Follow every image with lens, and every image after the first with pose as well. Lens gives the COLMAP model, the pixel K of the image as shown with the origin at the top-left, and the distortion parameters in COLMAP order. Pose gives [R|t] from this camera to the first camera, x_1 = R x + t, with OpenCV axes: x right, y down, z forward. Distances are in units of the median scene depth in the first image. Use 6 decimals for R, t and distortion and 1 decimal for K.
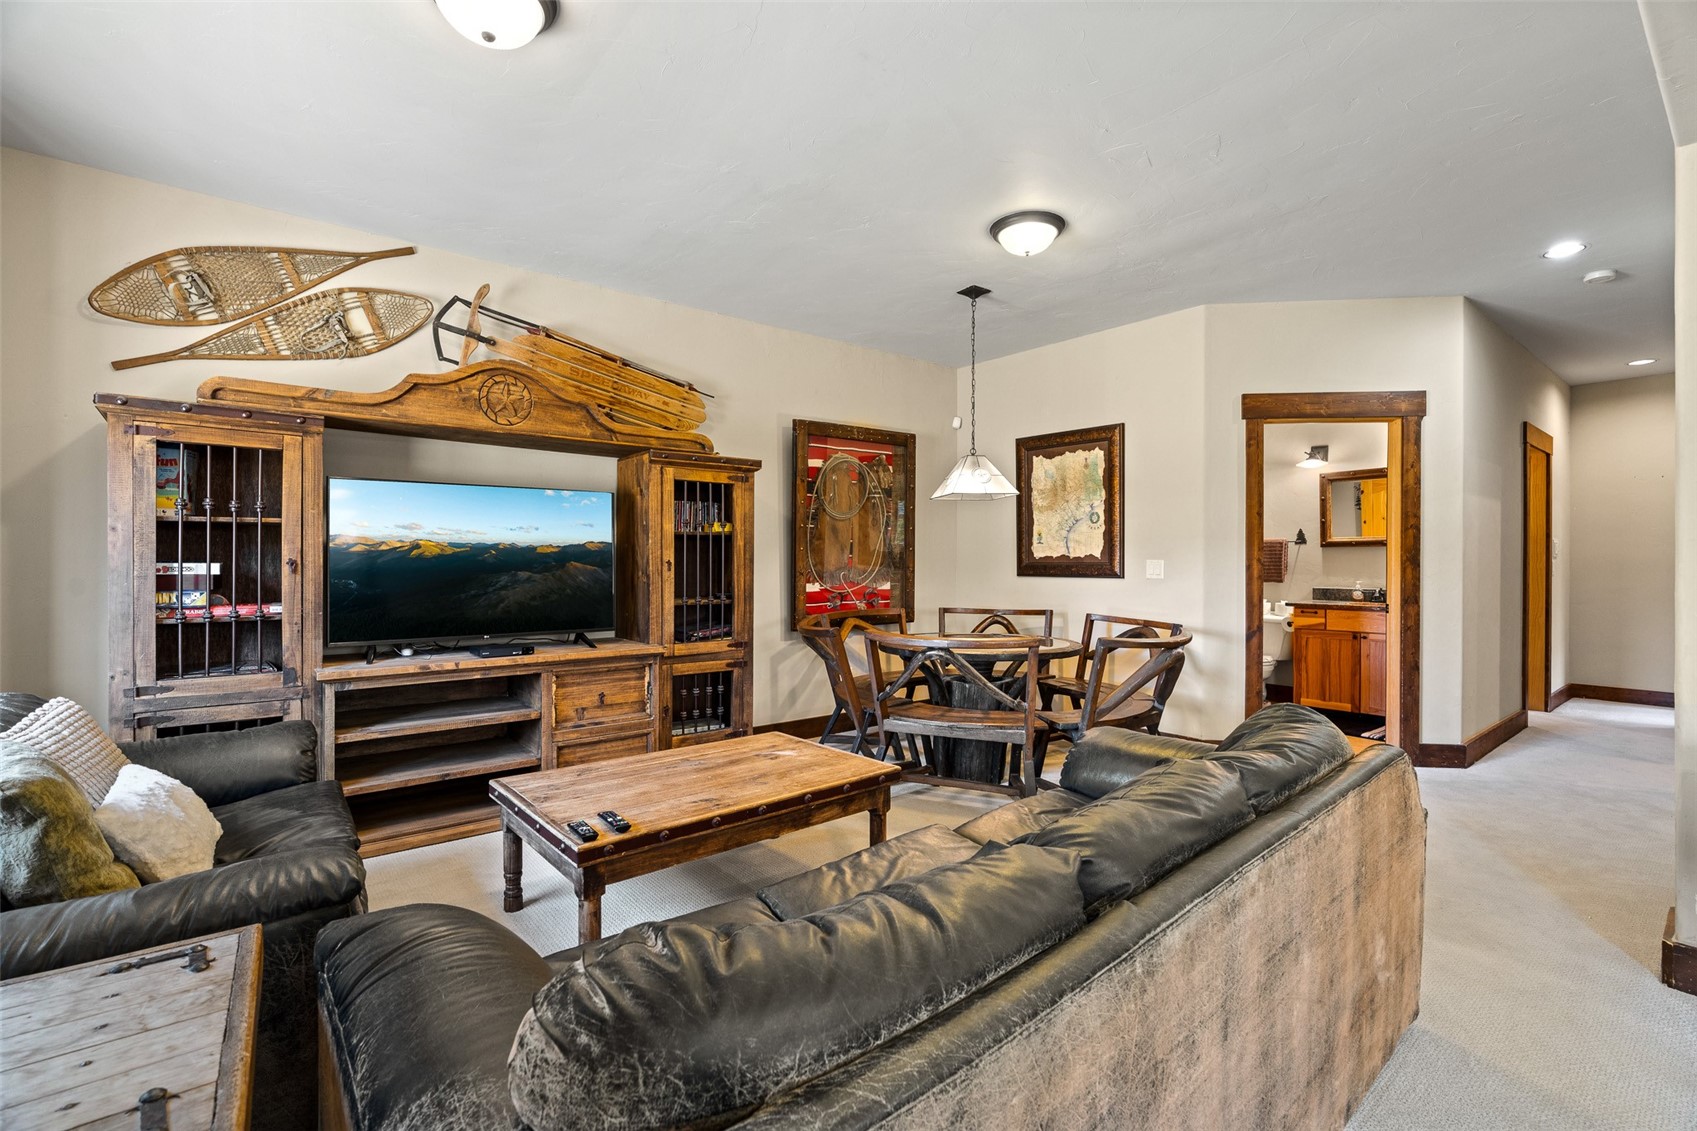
lens RADIAL K [[762.9, 0, 845.4], [0, 762.9, 568.0], [0, 0, 1]] dist [-0.011965, 0.004282]
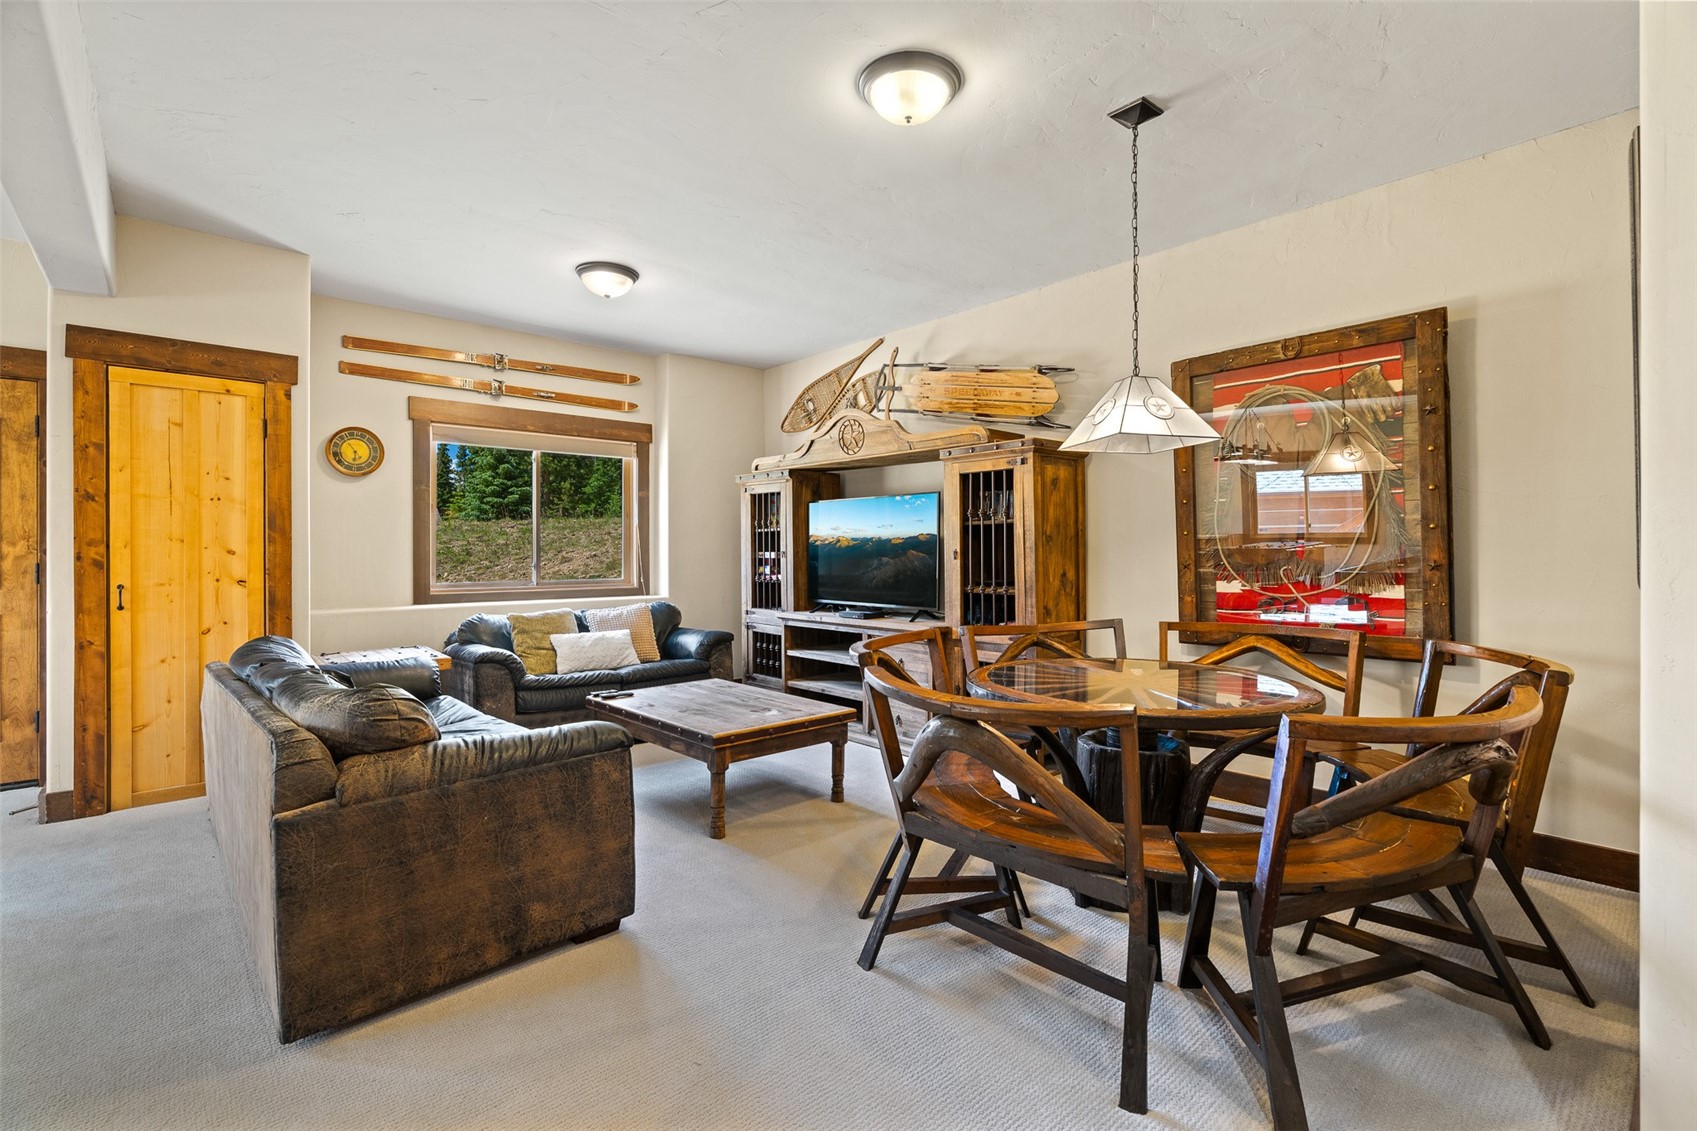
lens RADIAL K [[762.9, 0, 849.0], [0, 762.9, 552.7], [0, 0, 1]] dist [-0.011965, 0.004282]
pose [[0.056799, -0.002299, -0.998383, 0.904885], [-0.010071, 0.999945, -0.002876, -0.000600], [0.998335, 0.010218, 0.056772, 0.857708]]
